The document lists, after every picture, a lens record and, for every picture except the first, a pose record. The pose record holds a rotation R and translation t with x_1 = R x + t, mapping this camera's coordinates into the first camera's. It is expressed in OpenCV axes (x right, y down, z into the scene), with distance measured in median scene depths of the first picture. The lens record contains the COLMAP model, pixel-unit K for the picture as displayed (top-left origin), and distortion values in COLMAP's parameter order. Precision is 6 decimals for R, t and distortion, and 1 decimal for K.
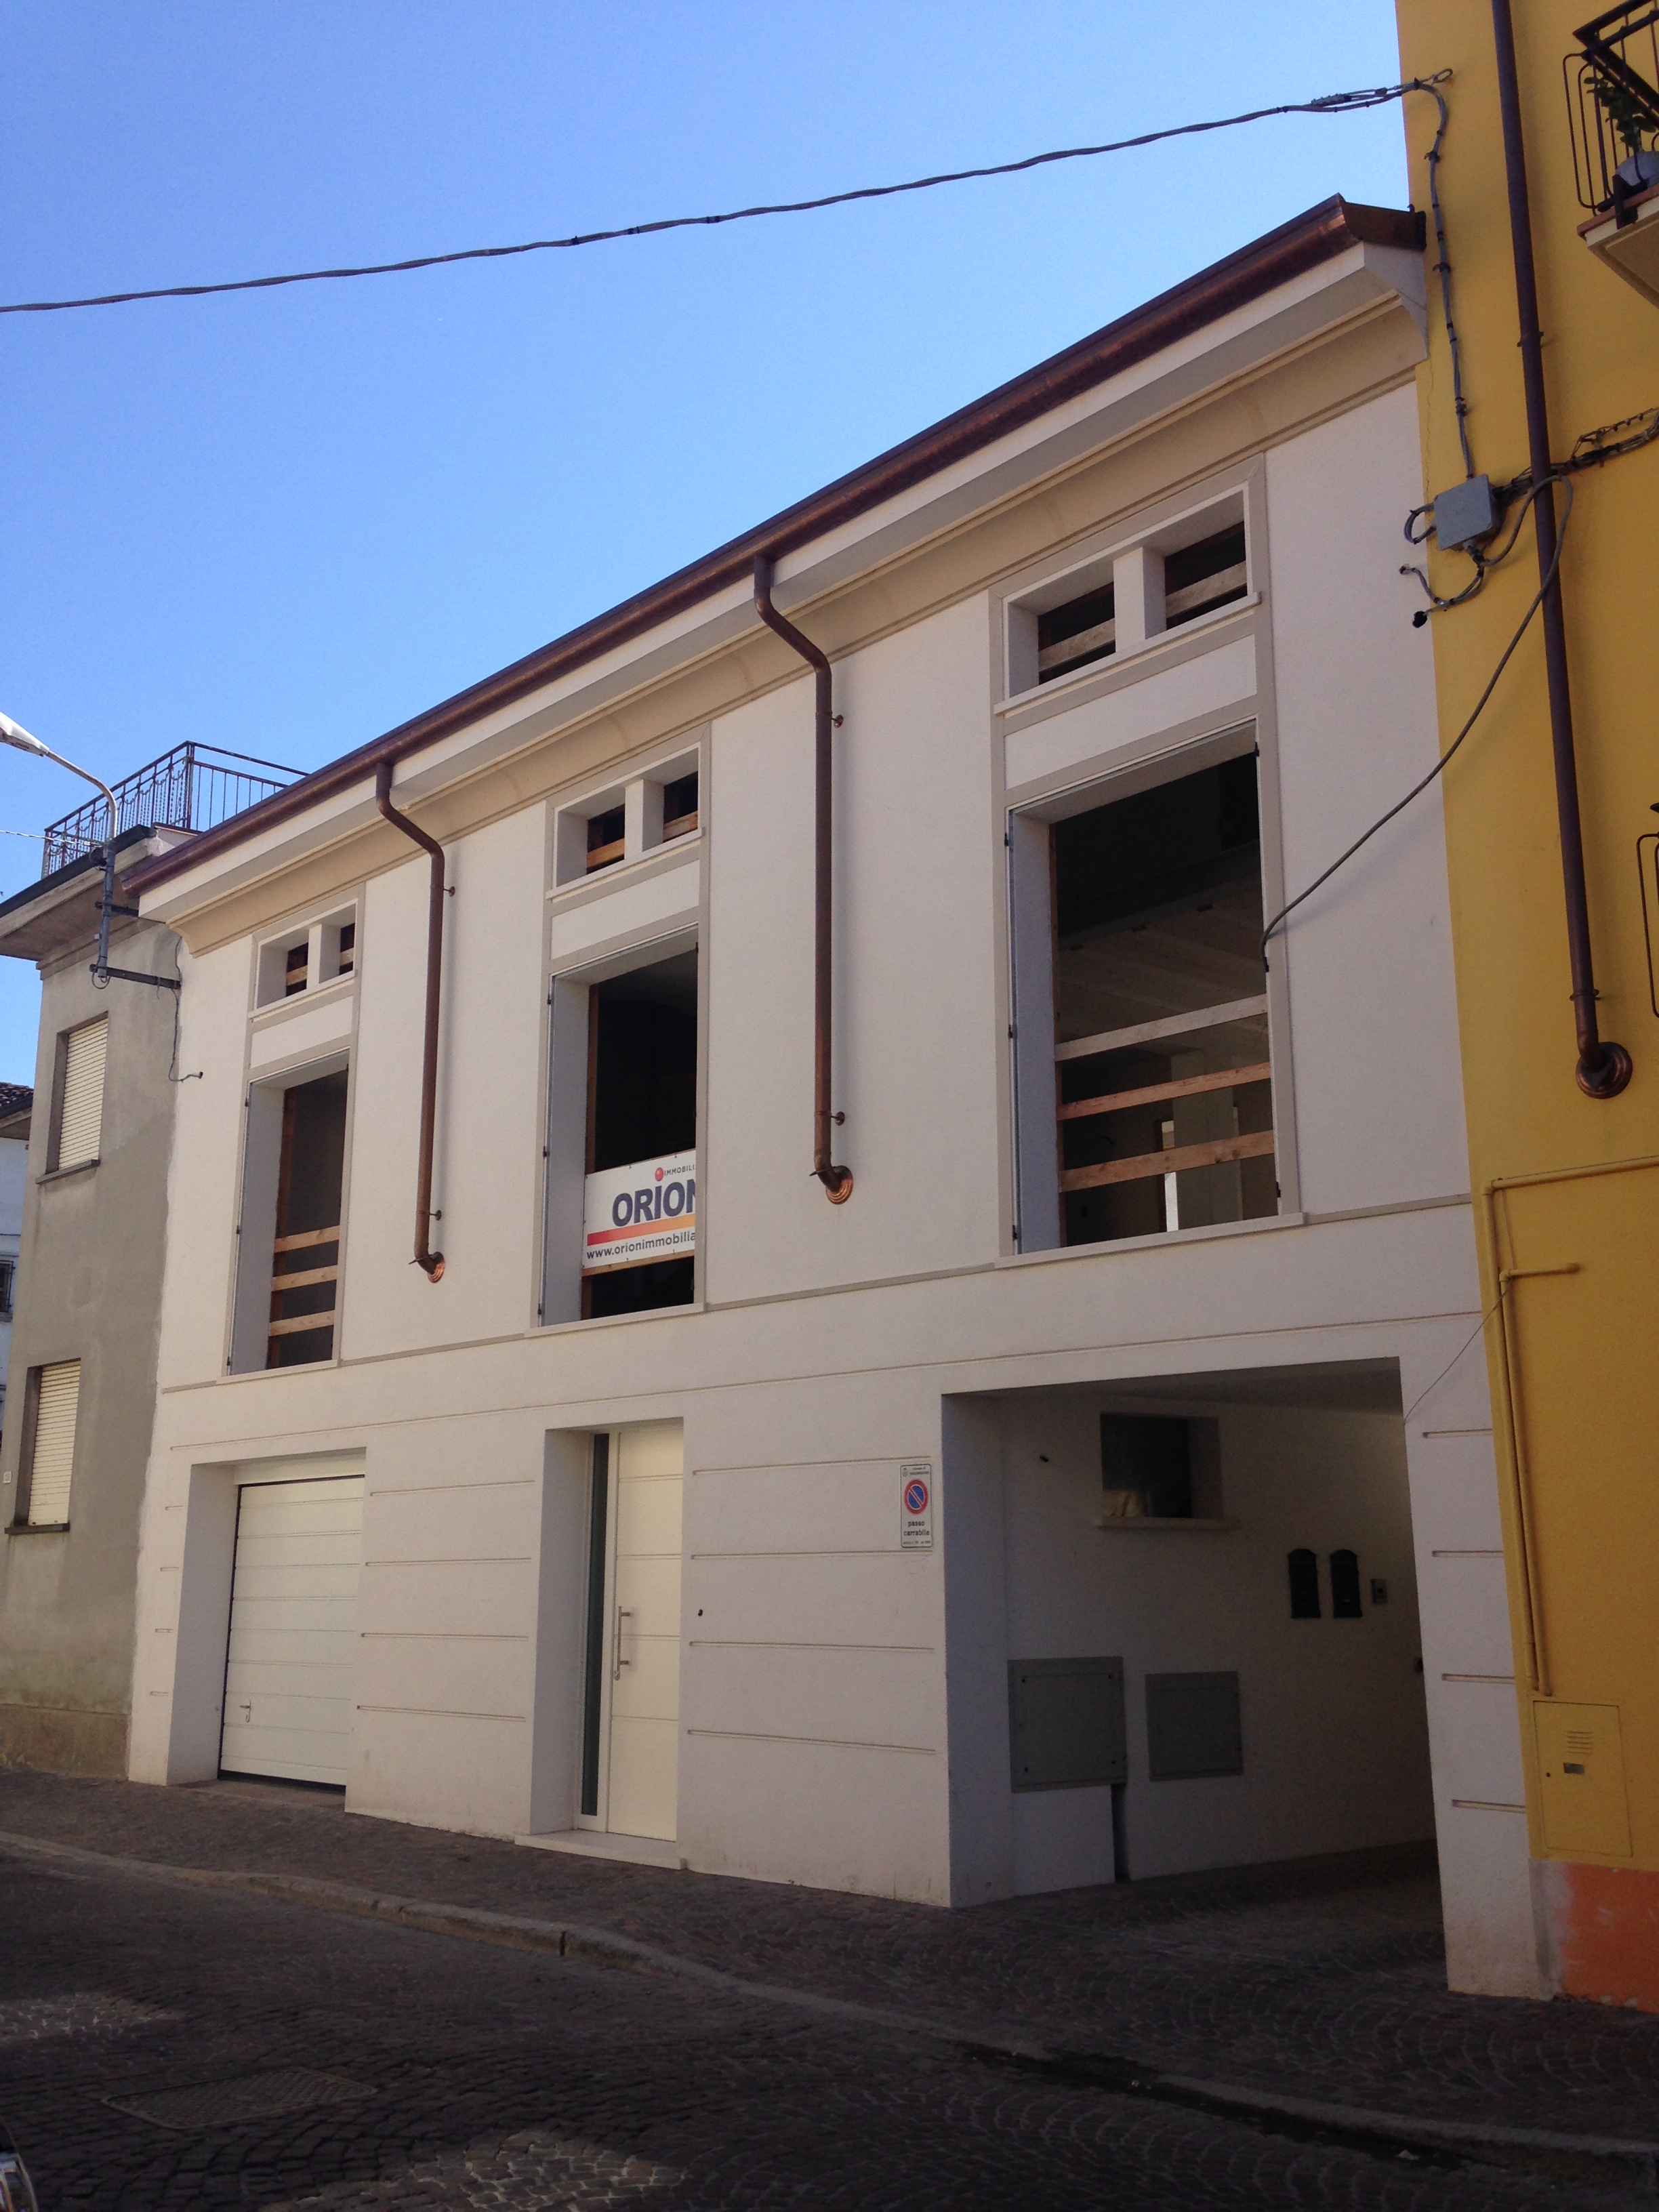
lens RADIAL K [[1987.0, 0, 830.2], [0, 1987.0, 1151.9], [0, 0, 1]] dist [0.060003, 0.001256]
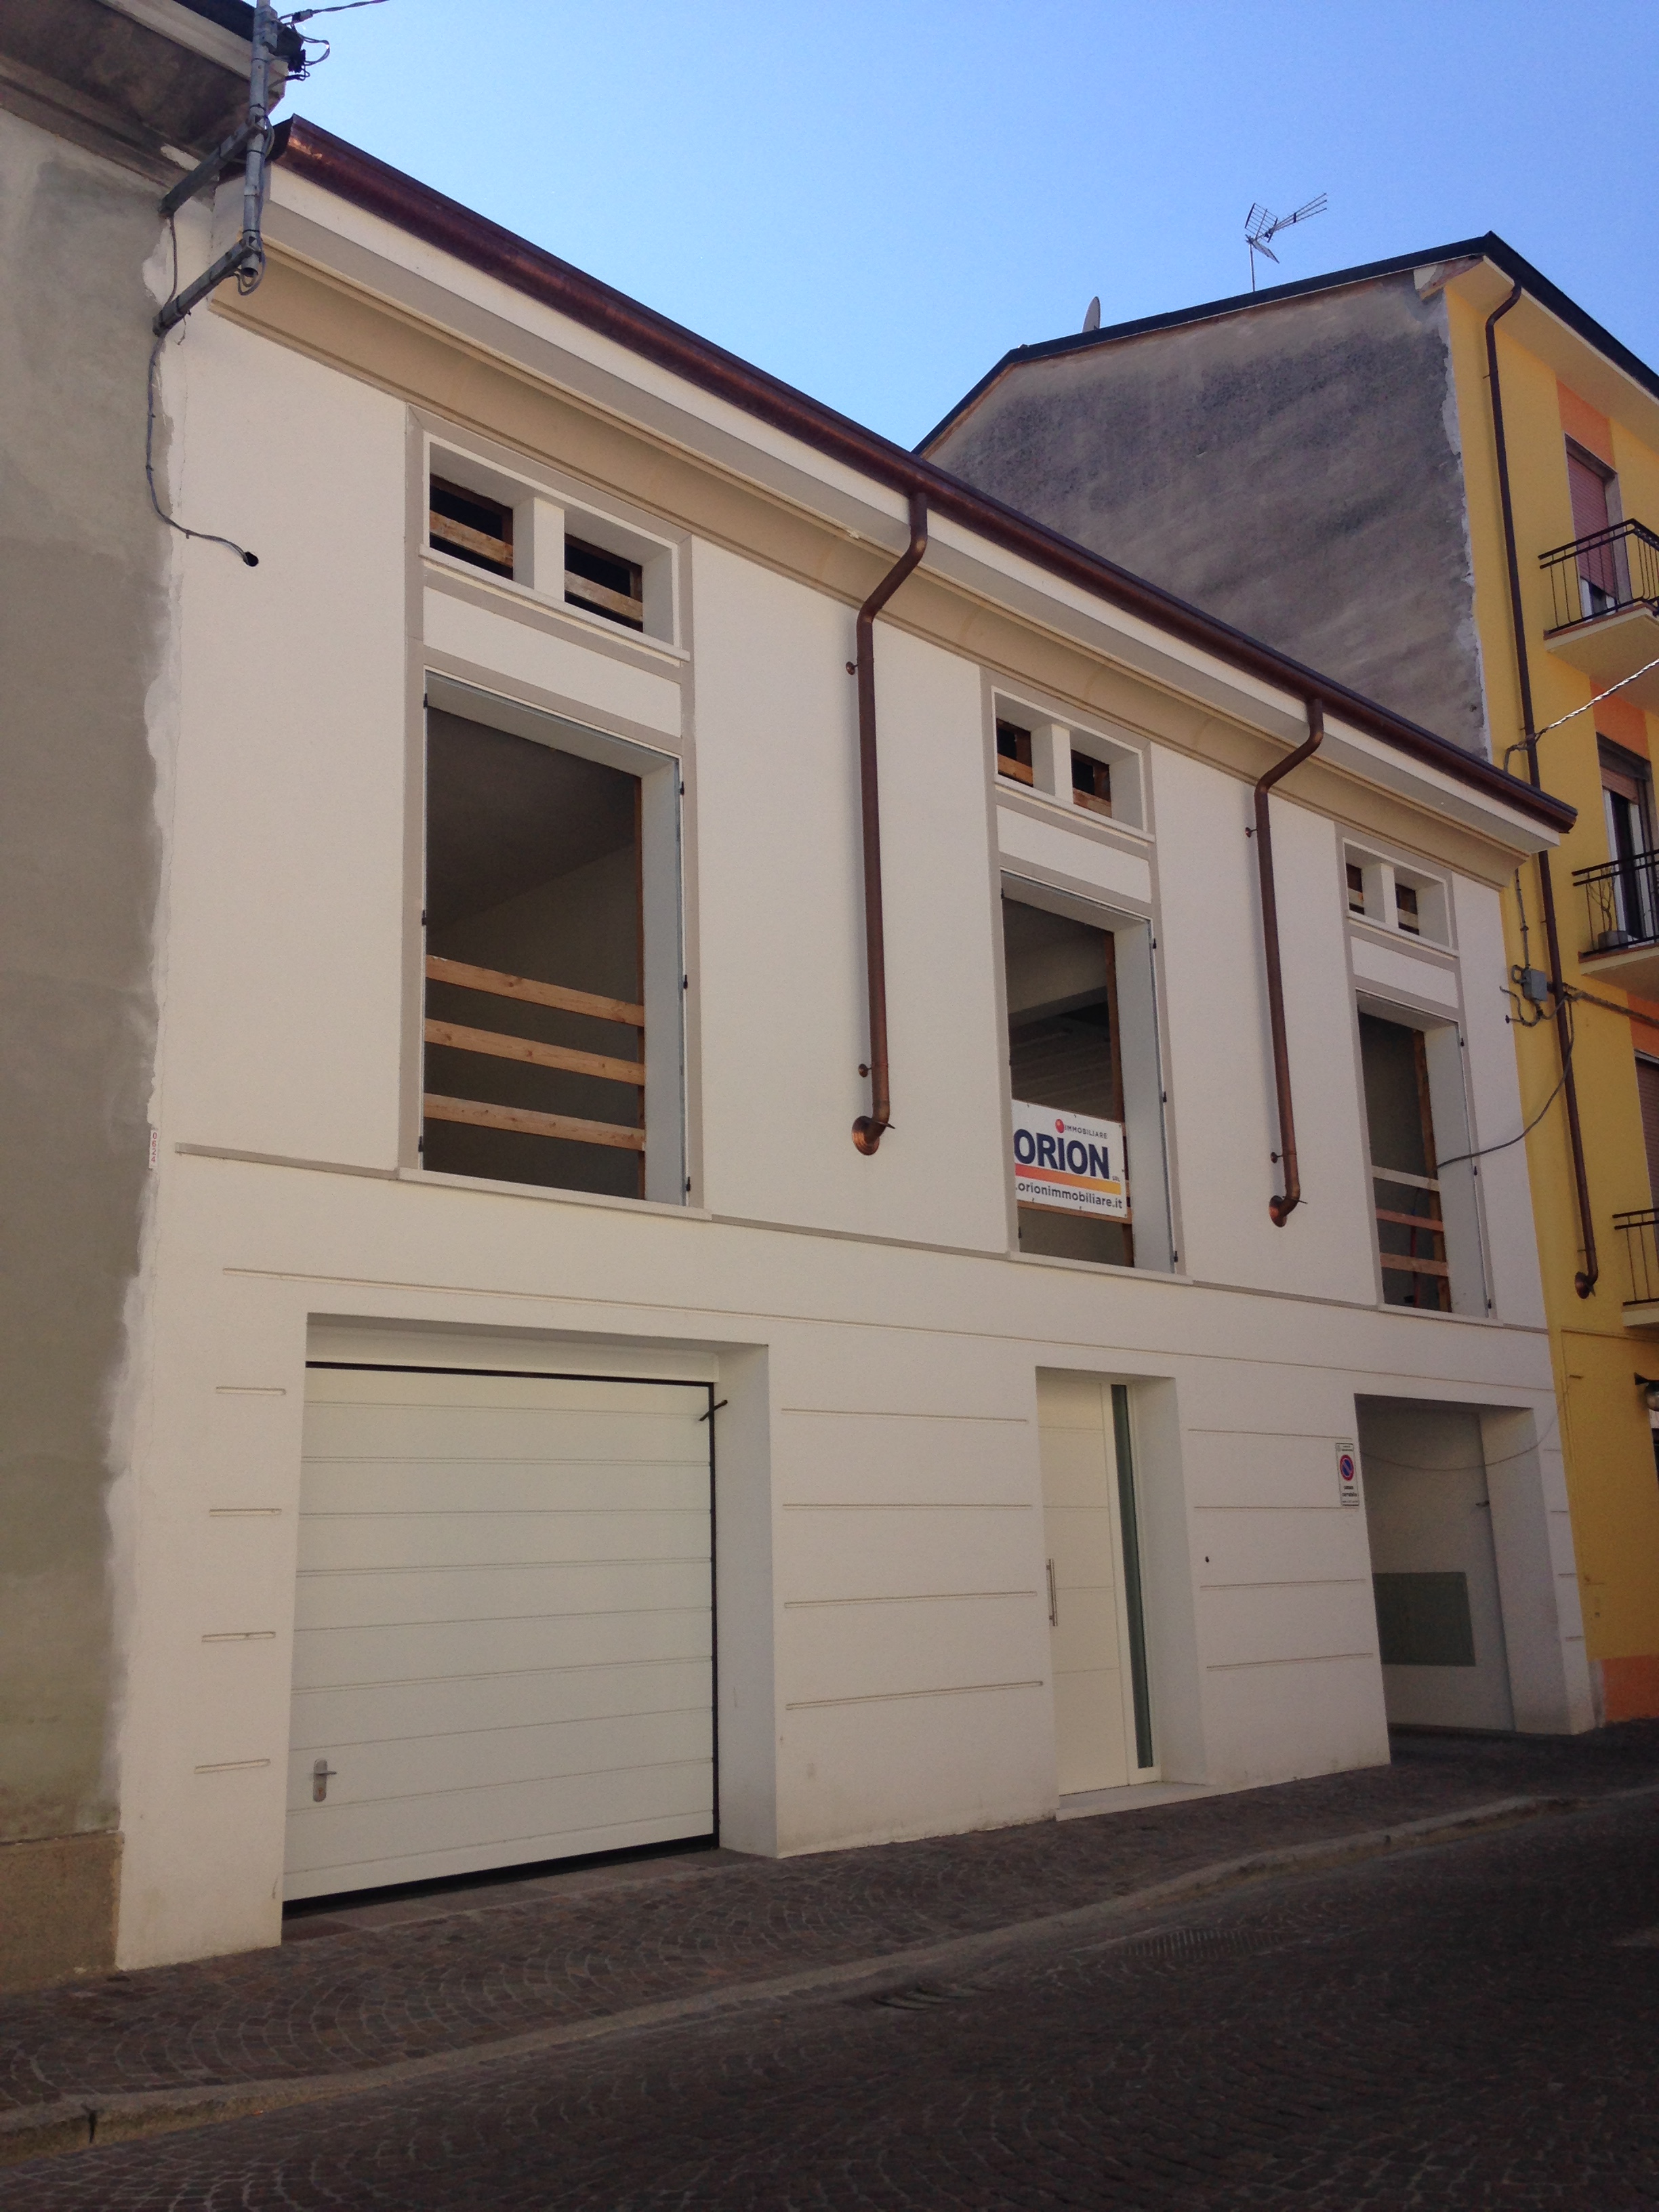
lens RADIAL K [[2102.6, 0, 829.5], [0, 2102.6, 1106.0], [0, 0, 1]] dist [0.064345, -0.009119]
pose [[-0.044451, 0.212125, 0.976231, -1.109062], [-0.187599, 0.958041, -0.216714, 0.251170], [-0.981239, -0.192773, -0.002791, 1.114075]]
